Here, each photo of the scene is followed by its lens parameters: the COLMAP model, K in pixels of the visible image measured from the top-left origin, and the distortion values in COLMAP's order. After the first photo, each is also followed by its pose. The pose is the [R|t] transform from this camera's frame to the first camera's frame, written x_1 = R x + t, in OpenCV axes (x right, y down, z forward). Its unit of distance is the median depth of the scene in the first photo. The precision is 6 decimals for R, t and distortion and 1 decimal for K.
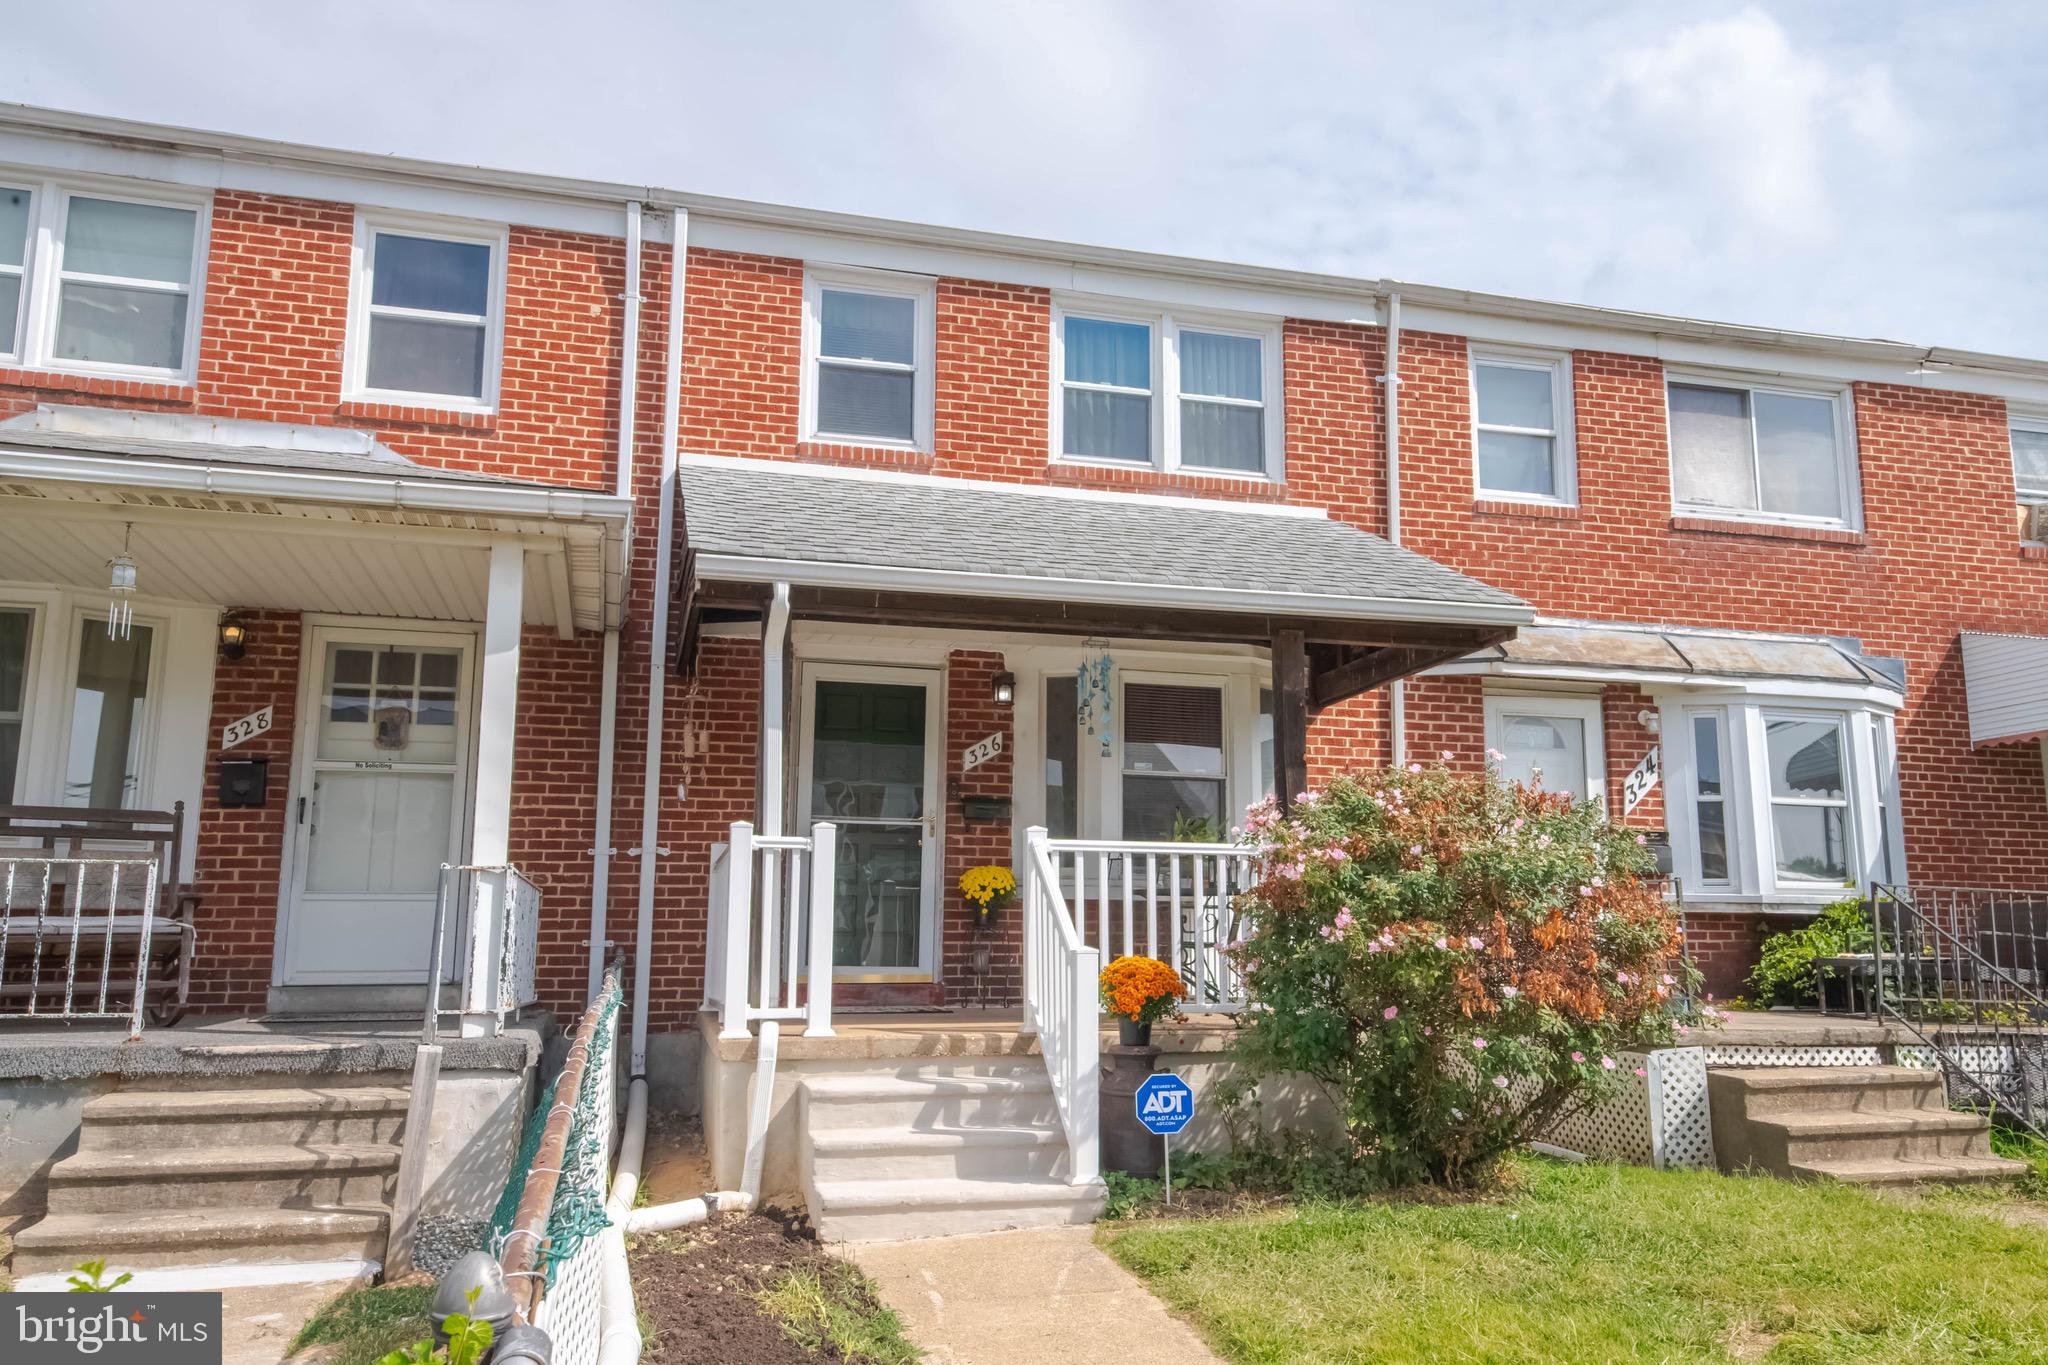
lens RADIAL K [[1621.8, 0, 1024.0], [0, 1621.8, 682.5], [0, 0, 1]] dist [0.036633, 0.000278]
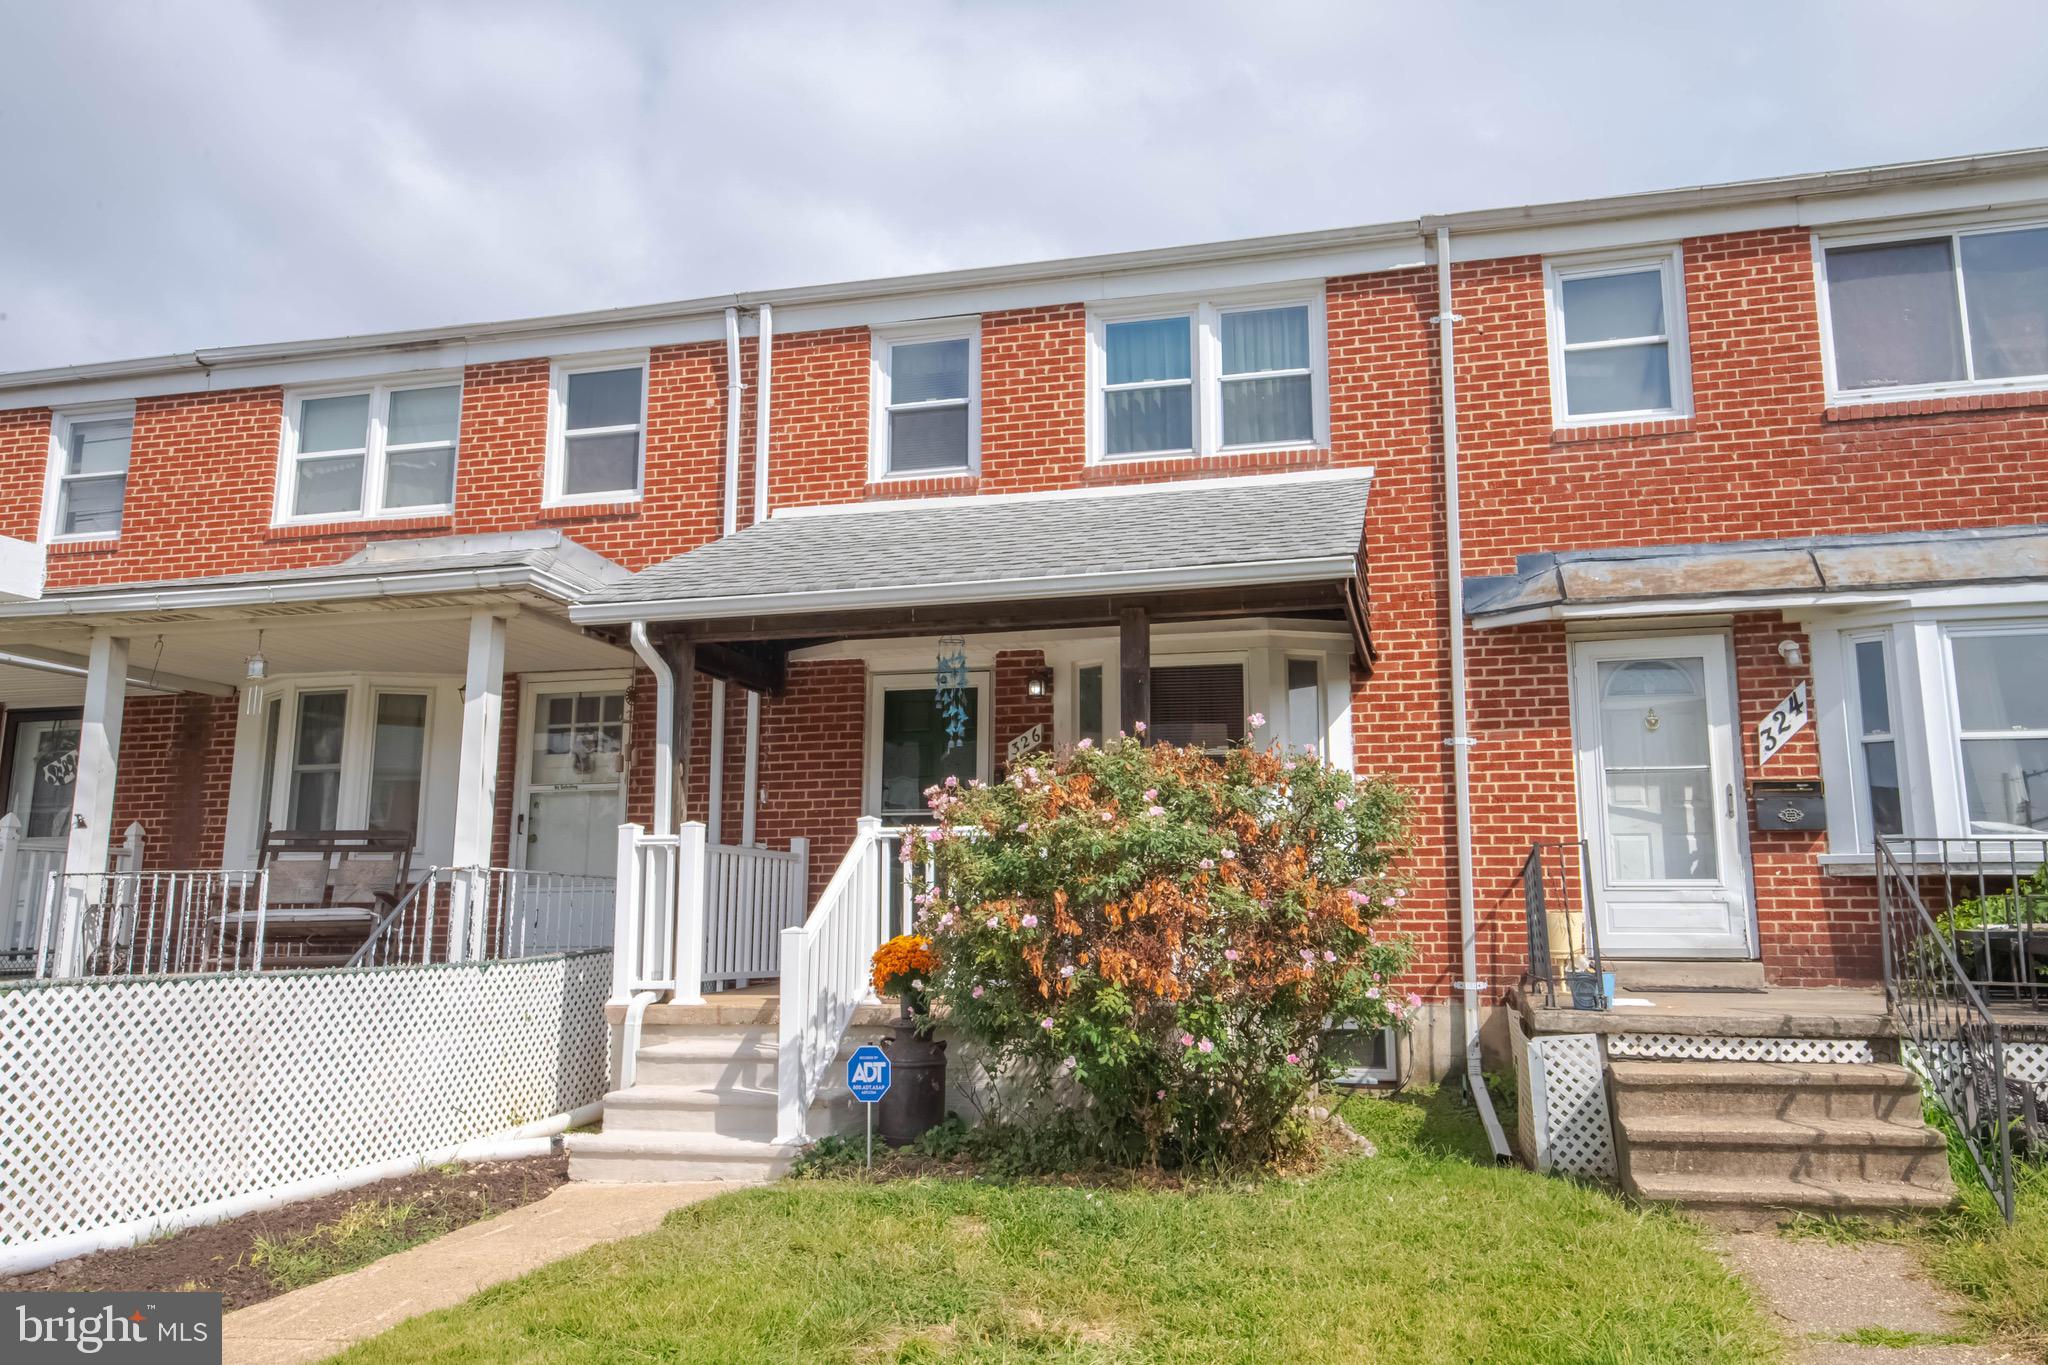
lens RADIAL K [[1488.9, 0, 1026.9], [0, 1488.9, 664.1], [0, 0, 1]] dist [0.027842, 0.000975]
pose [[0.871345, -0.091786, -0.482010, 0.441867], [0.087852, 0.995658, -0.030784, 0.020053], [0.482743, -0.015522, 0.875625, 0.128817]]
